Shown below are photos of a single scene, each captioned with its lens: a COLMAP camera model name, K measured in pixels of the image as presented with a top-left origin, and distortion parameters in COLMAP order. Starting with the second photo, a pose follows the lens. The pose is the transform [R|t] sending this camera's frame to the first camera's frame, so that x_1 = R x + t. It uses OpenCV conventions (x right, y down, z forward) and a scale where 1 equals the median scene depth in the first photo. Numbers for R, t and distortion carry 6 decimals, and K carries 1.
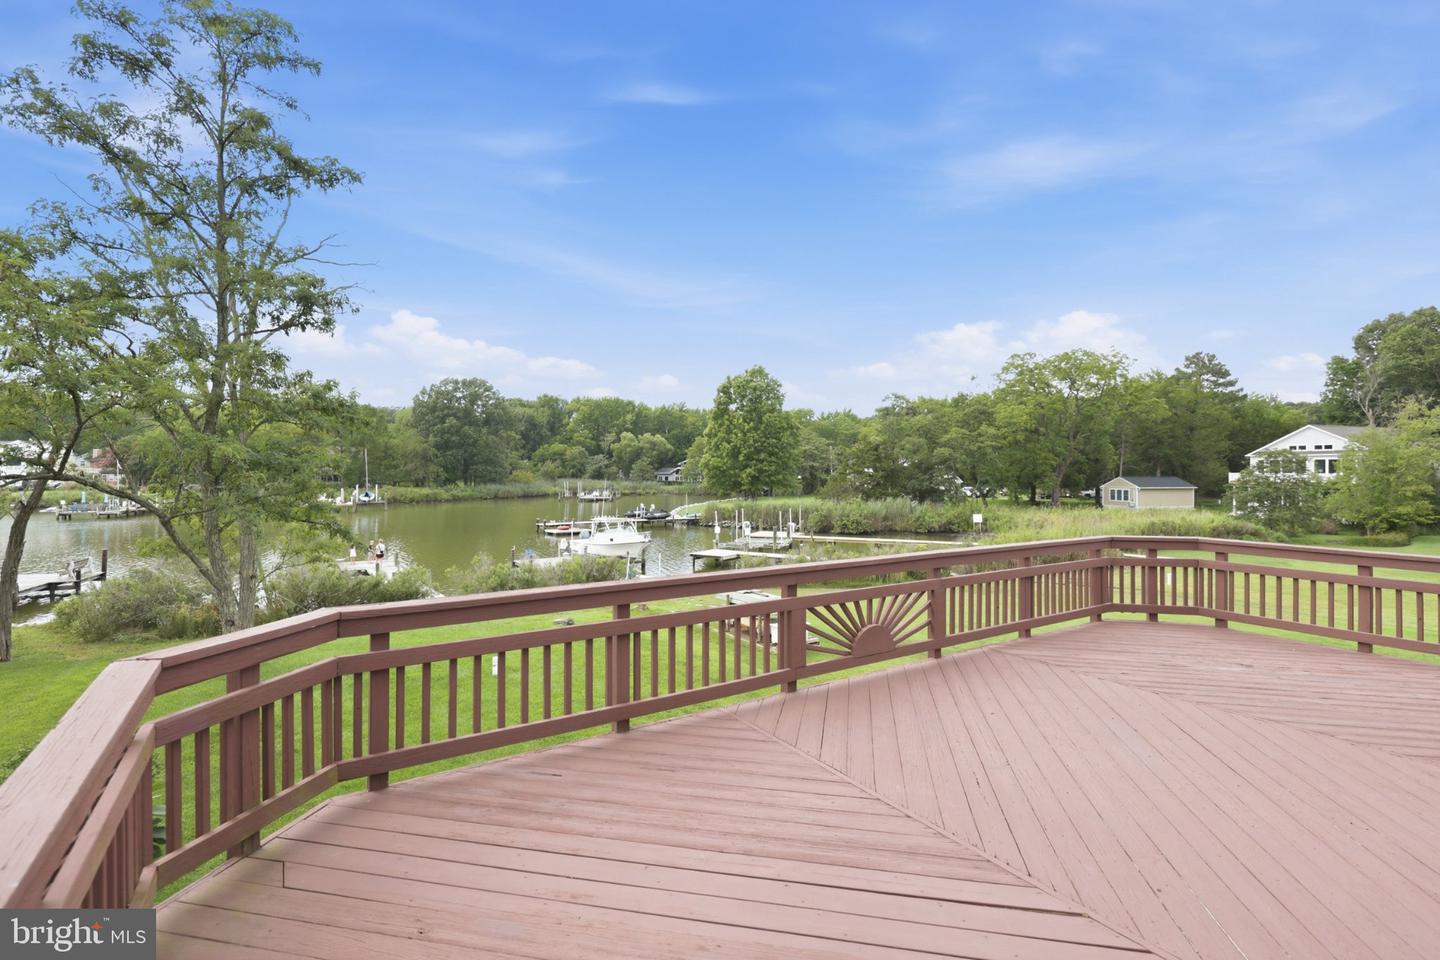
lens RADIAL K [[670.6, 0, 727.7], [0, 670.6, 474.3], [0, 0, 1]] dist [-0.003912, 0.000271]
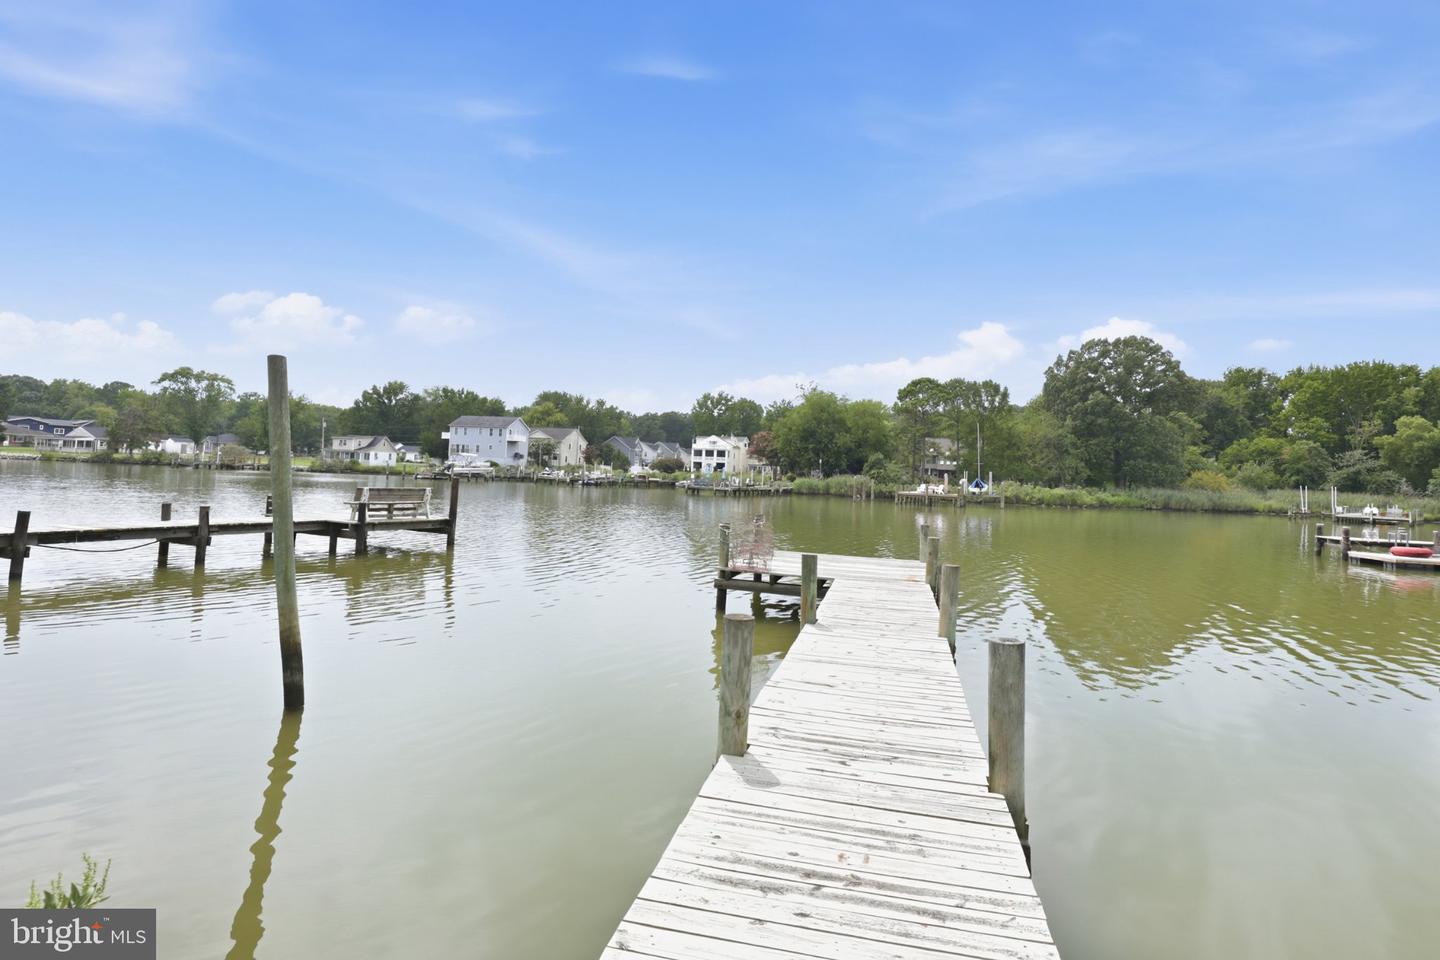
lens RADIAL K [[670.6, 0, 745.7], [0, 670.6, 439.2], [0, 0, 1]] dist [-0.003912, 0.000271]
pose [[0.647917, -0.024635, -0.761312, -0.108293], [-0.045799, 0.996409, -0.071219, 0.032694], [0.760332, 0.081011, 0.644462, 0.247748]]
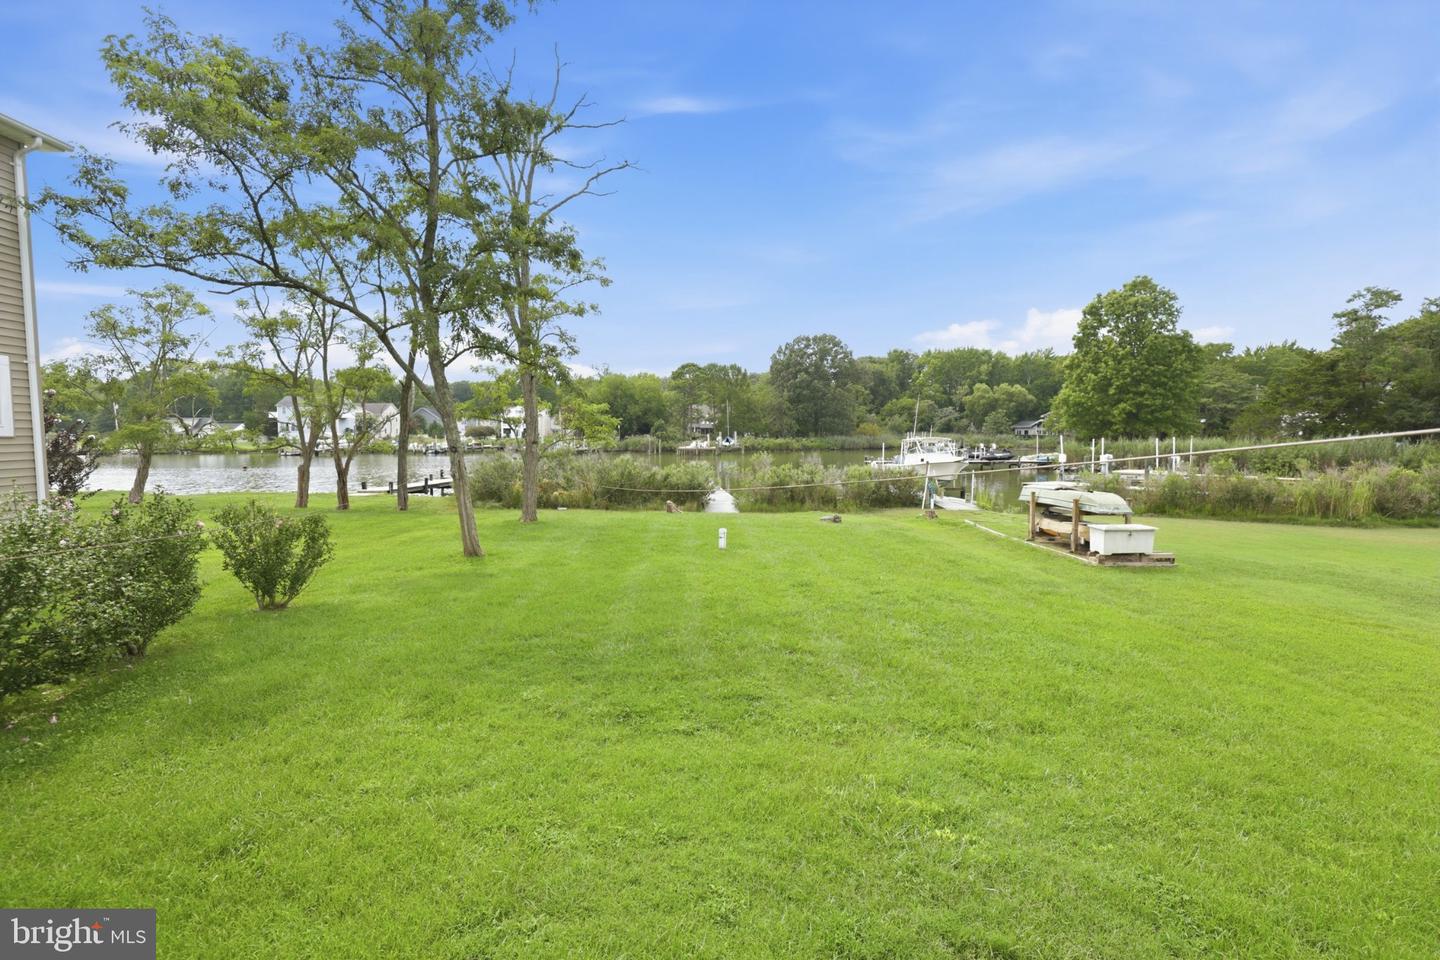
lens RADIAL K [[646.7, 0, 725.7], [0, 646.7, 485.8], [0, 0, 1]] dist [0.002517, -0.000342]
pose [[0.857615, 0.031174, -0.513347, 0.016548], [0.002743, 0.997870, 0.065179, 0.026476], [0.514285, -0.057307, 0.855702, 0.042875]]
